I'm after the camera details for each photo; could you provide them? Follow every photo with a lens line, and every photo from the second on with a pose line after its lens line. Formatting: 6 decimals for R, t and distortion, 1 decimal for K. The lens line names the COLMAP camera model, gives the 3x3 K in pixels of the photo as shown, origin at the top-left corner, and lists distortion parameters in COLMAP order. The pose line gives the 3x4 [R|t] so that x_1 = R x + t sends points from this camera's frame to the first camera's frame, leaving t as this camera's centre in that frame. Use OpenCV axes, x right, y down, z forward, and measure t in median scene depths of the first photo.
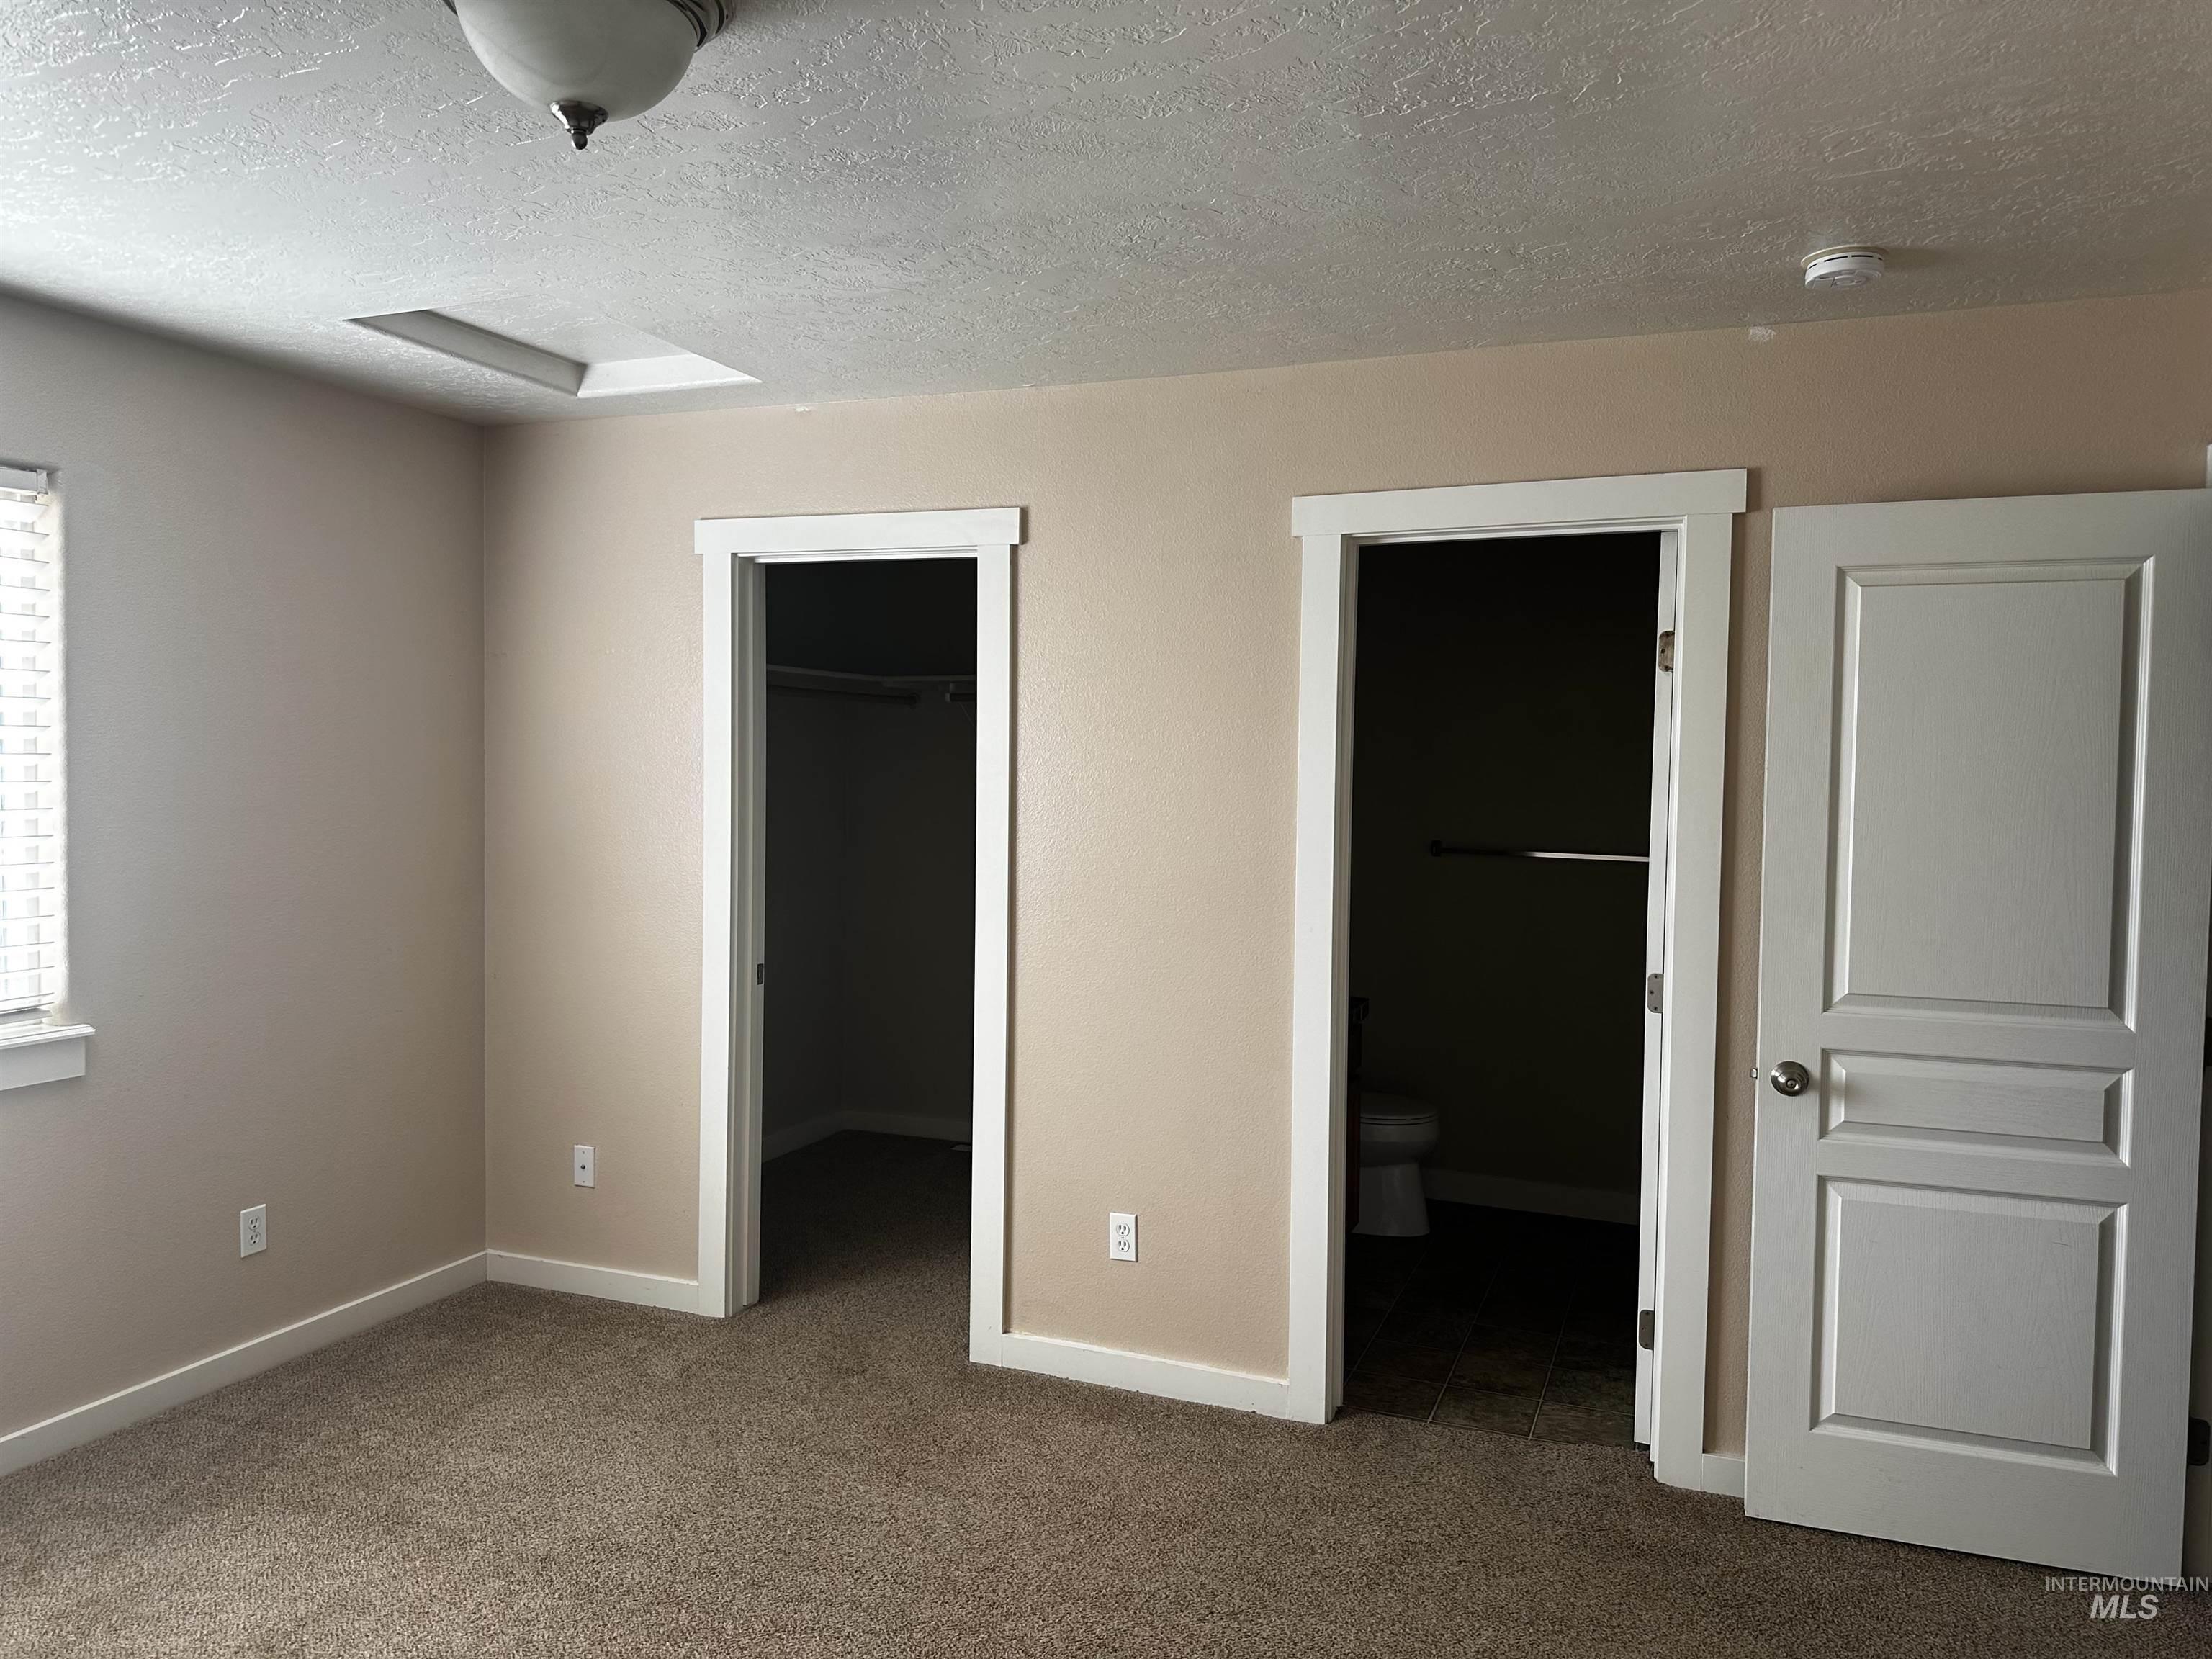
lens RADIAL K [[1569.2, 0, 1106.0], [0, 1569.2, 829.5], [0, 0, 1]] dist [-0.001191, 0.000040]
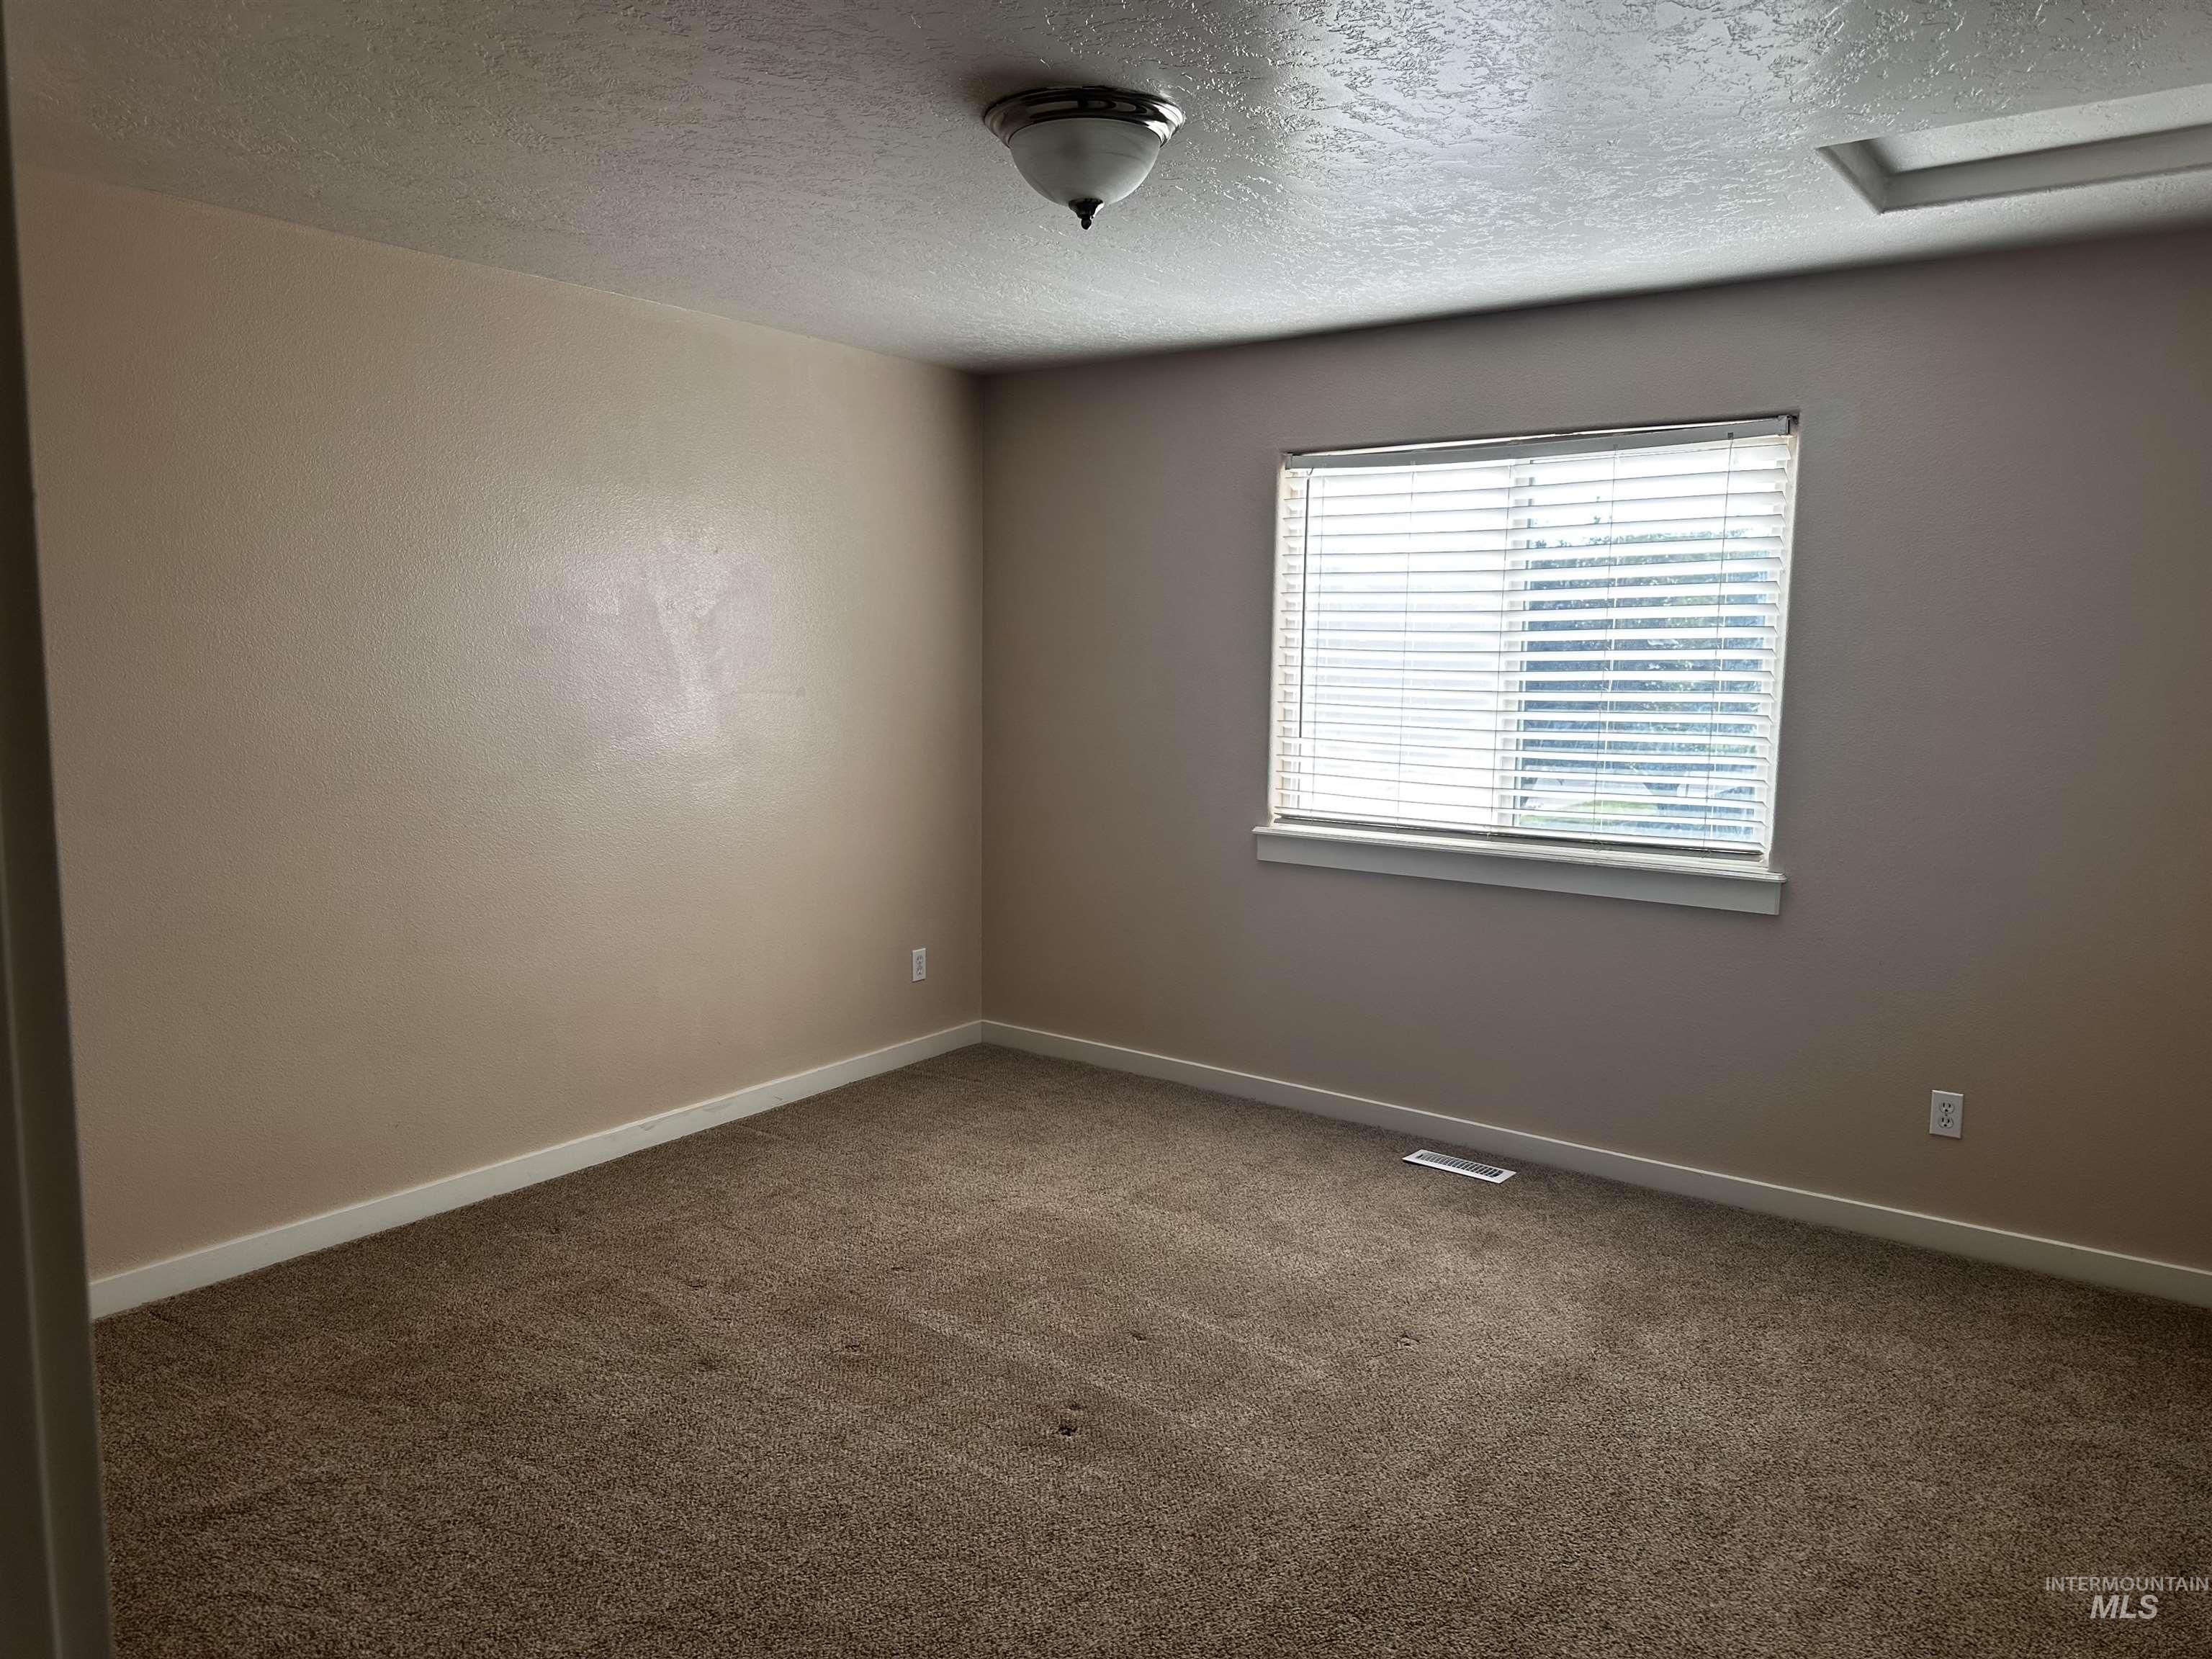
lens RADIAL K [[1569.2, 0, 1106.0], [0, 1569.2, 829.5], [0, 0, 1]] dist [-0.001191, 0.000040]
pose [[-0.249731, 0.100079, -0.963130, 0.649060], [-0.058064, 0.991307, 0.118062, -0.022763], [0.966573, 0.085407, -0.241749, 0.794334]]
